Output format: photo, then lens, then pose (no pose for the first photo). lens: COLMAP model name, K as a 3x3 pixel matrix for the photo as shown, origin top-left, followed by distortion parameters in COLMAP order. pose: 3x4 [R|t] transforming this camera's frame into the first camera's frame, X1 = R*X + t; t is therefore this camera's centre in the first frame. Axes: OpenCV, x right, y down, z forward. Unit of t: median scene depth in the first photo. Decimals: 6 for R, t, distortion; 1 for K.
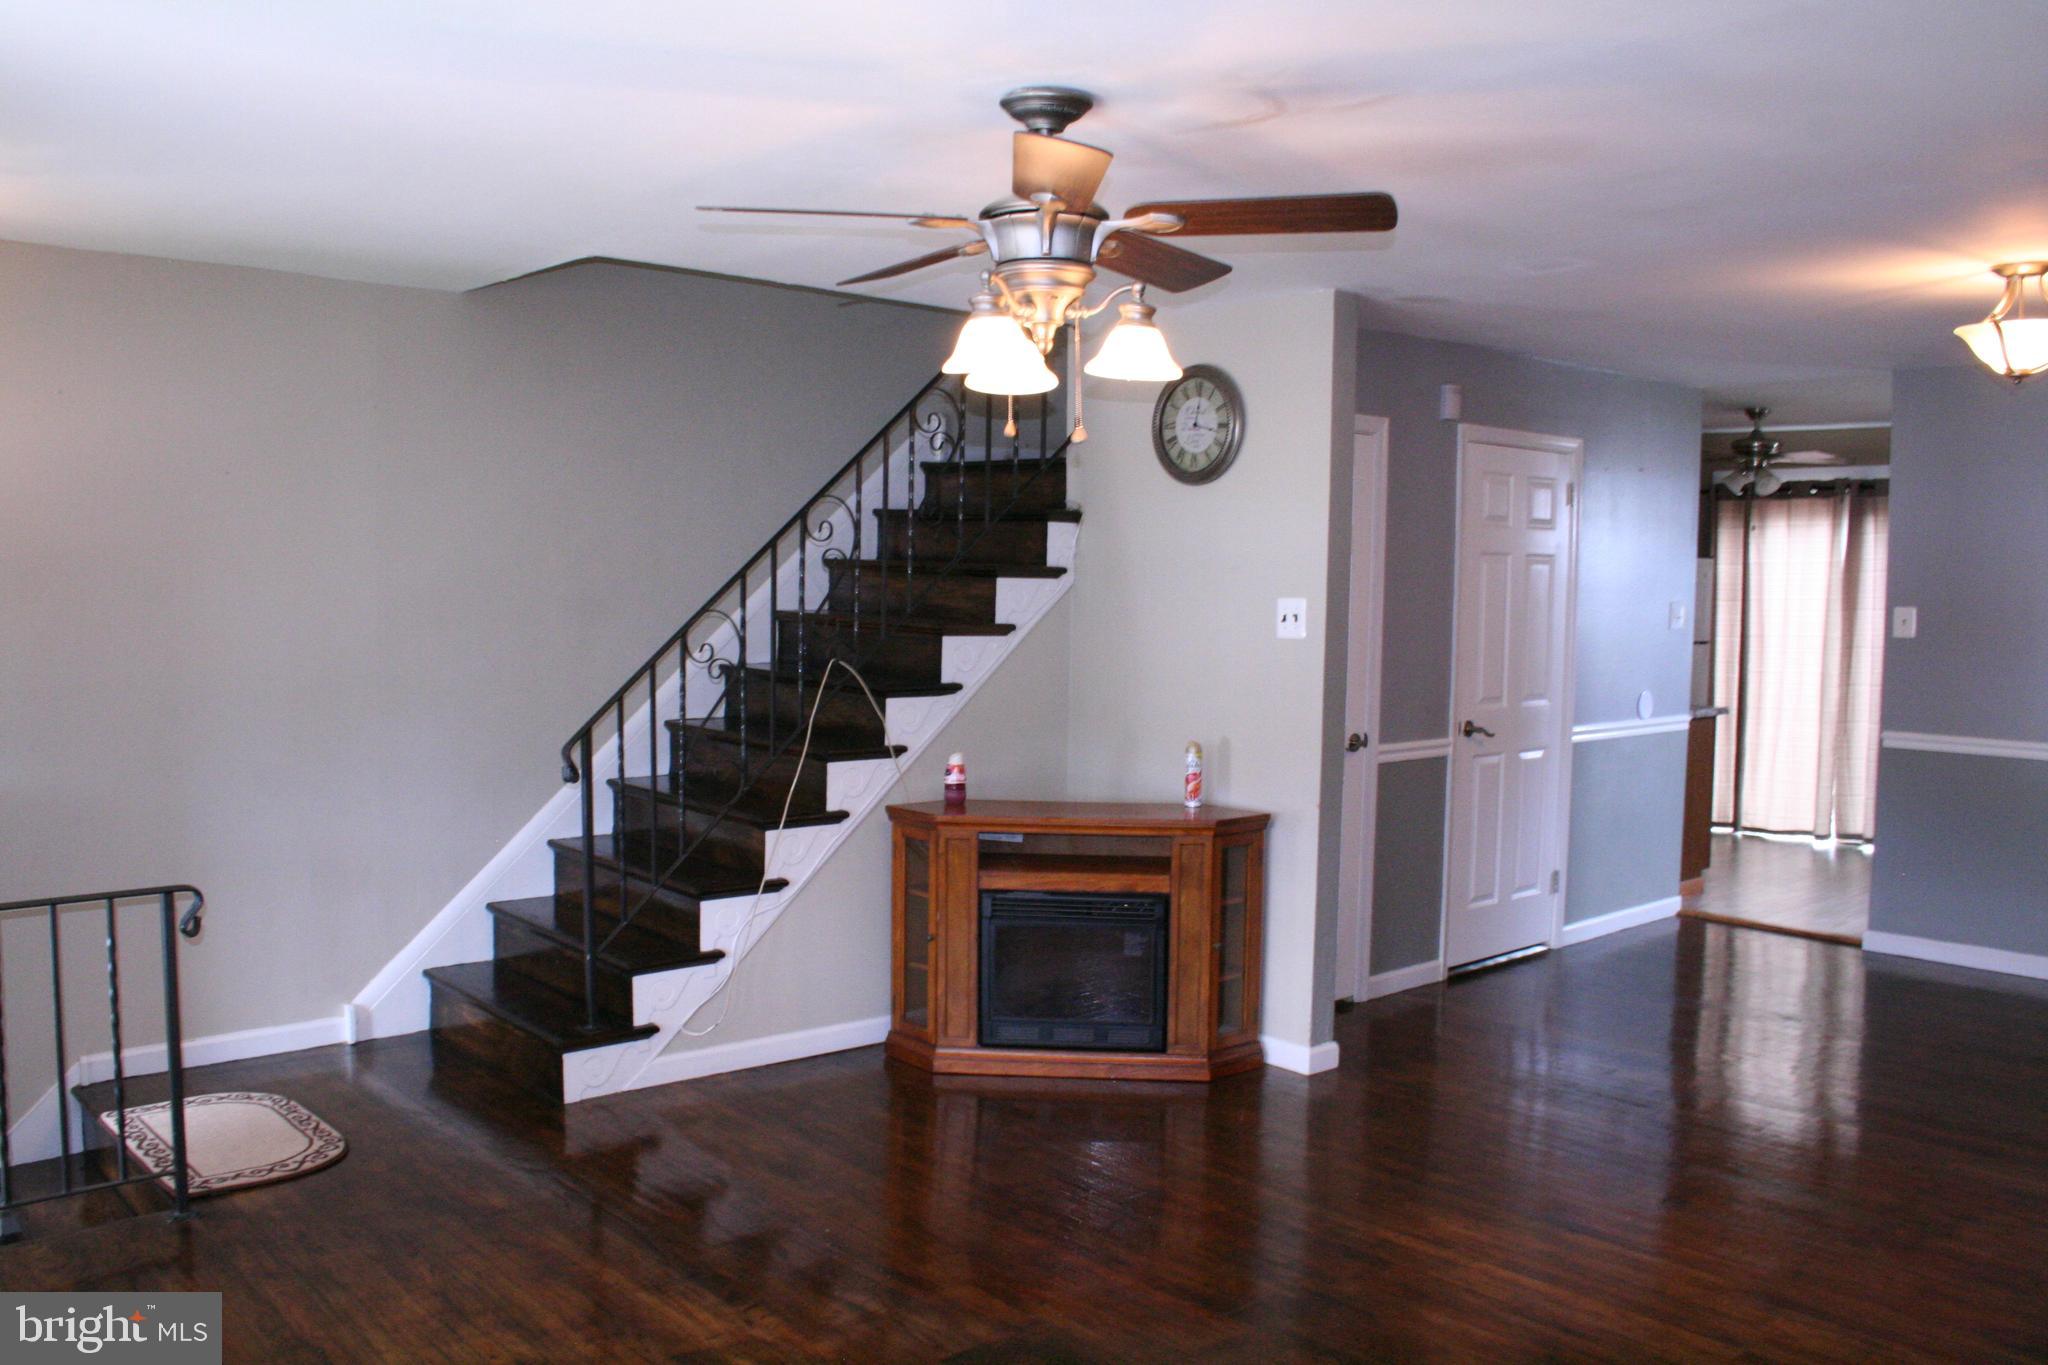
lens RADIAL K [[1706.0, 0, 1013.1], [0, 1706.0, 692.9], [0, 0, 1]] dist [-0.146799, 0.120260]
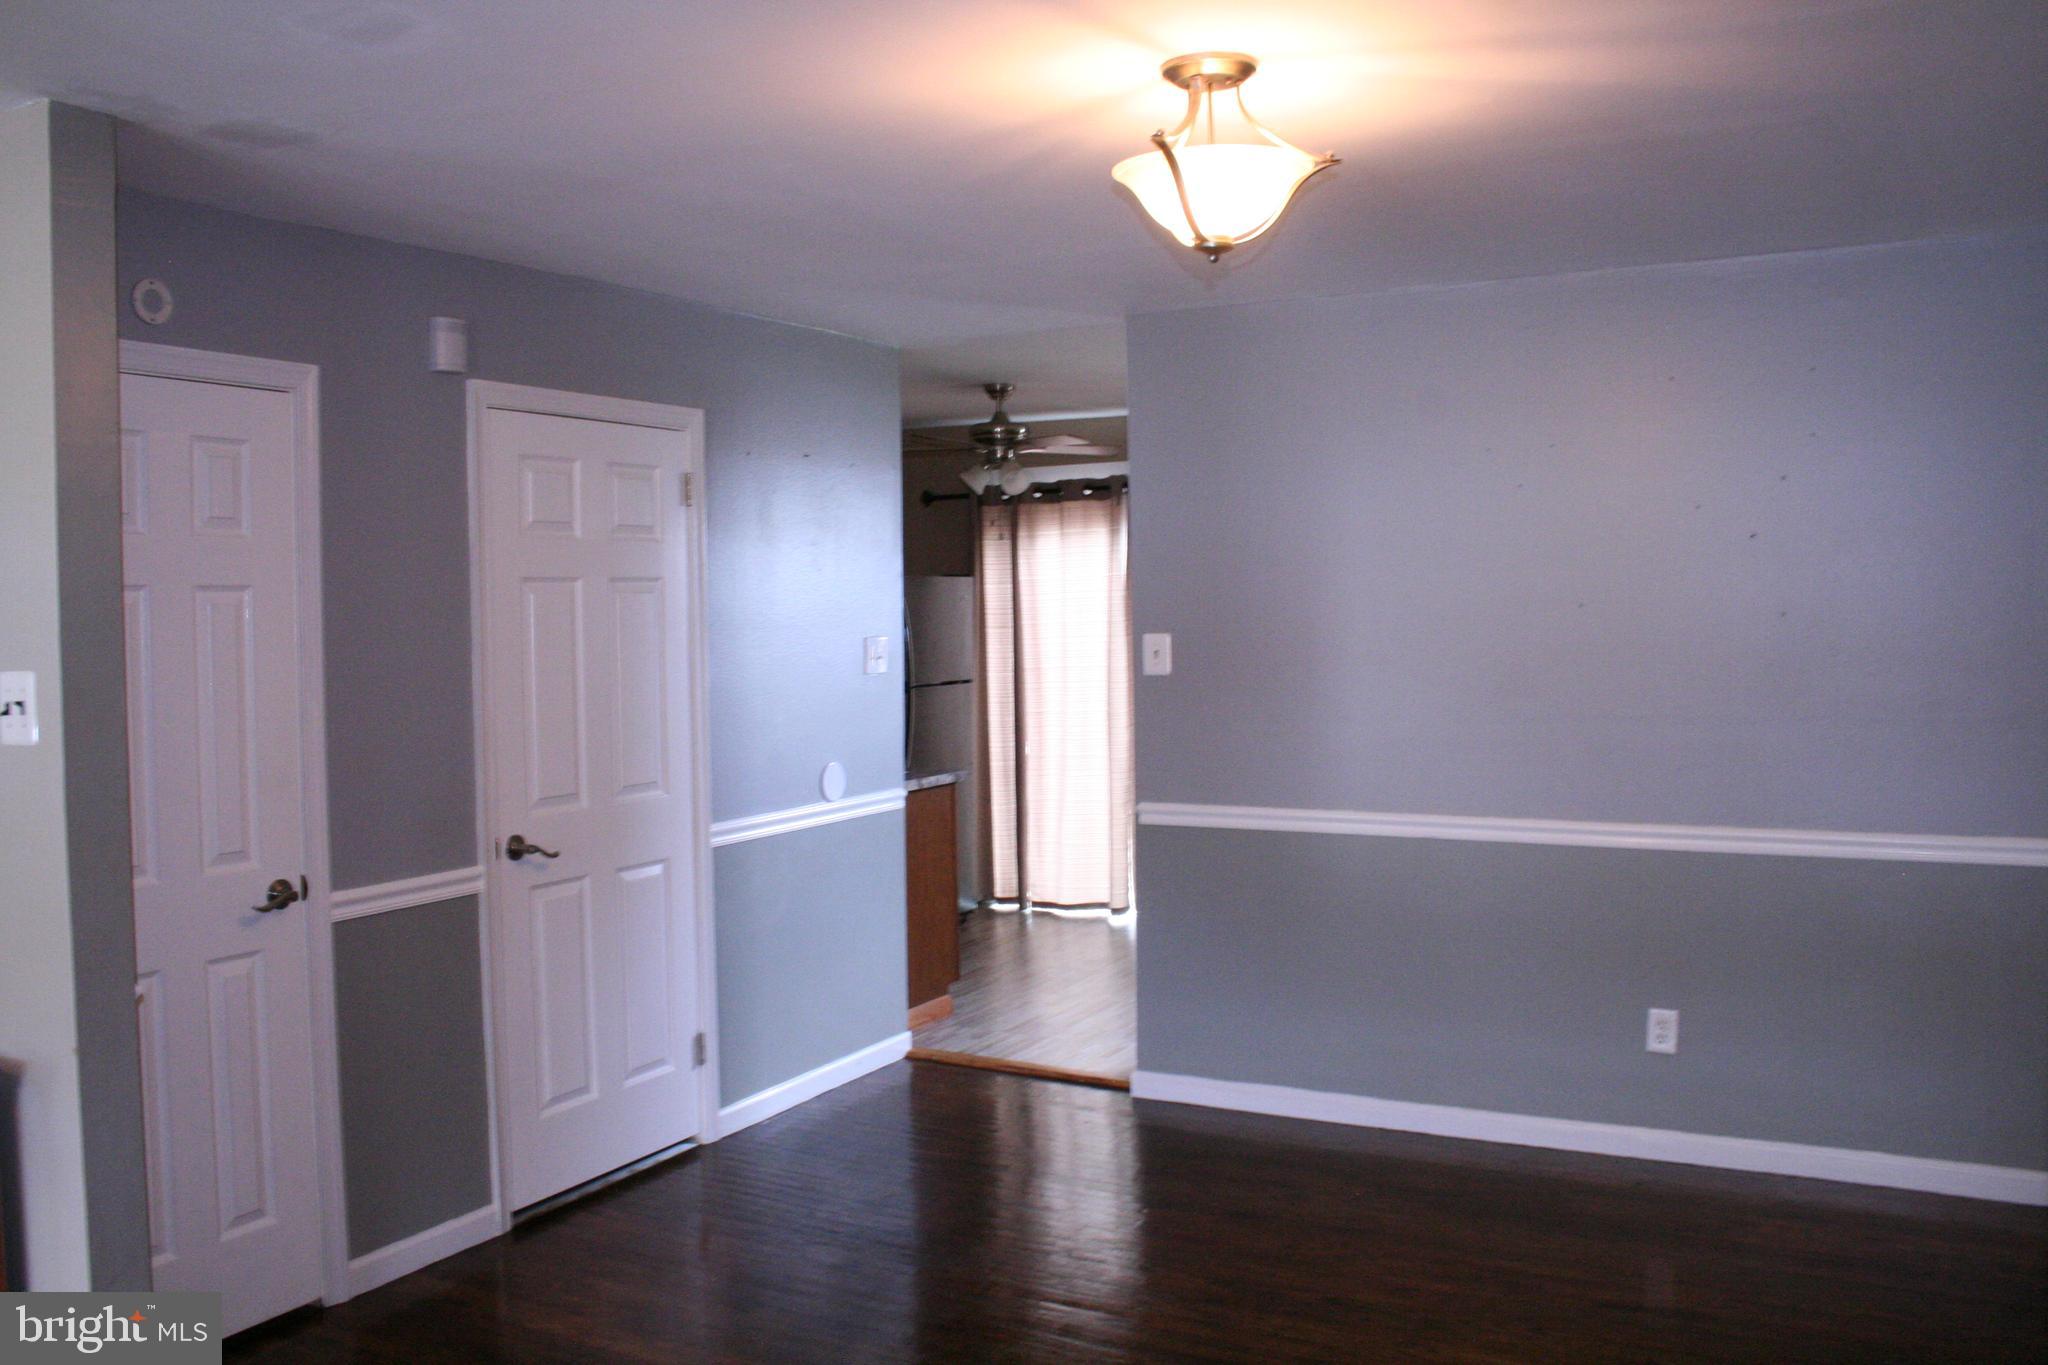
lens RADIAL K [[1706.0, 0, 1022.7], [0, 1706.0, 673.5], [0, 0, 1]] dist [-0.146799, 0.120260]
pose [[0.938670, -0.041735, 0.342281, 0.223098], [0.052277, 0.998398, -0.021627, -0.020729], [-0.340831, 0.038195, 0.939349, 0.305329]]
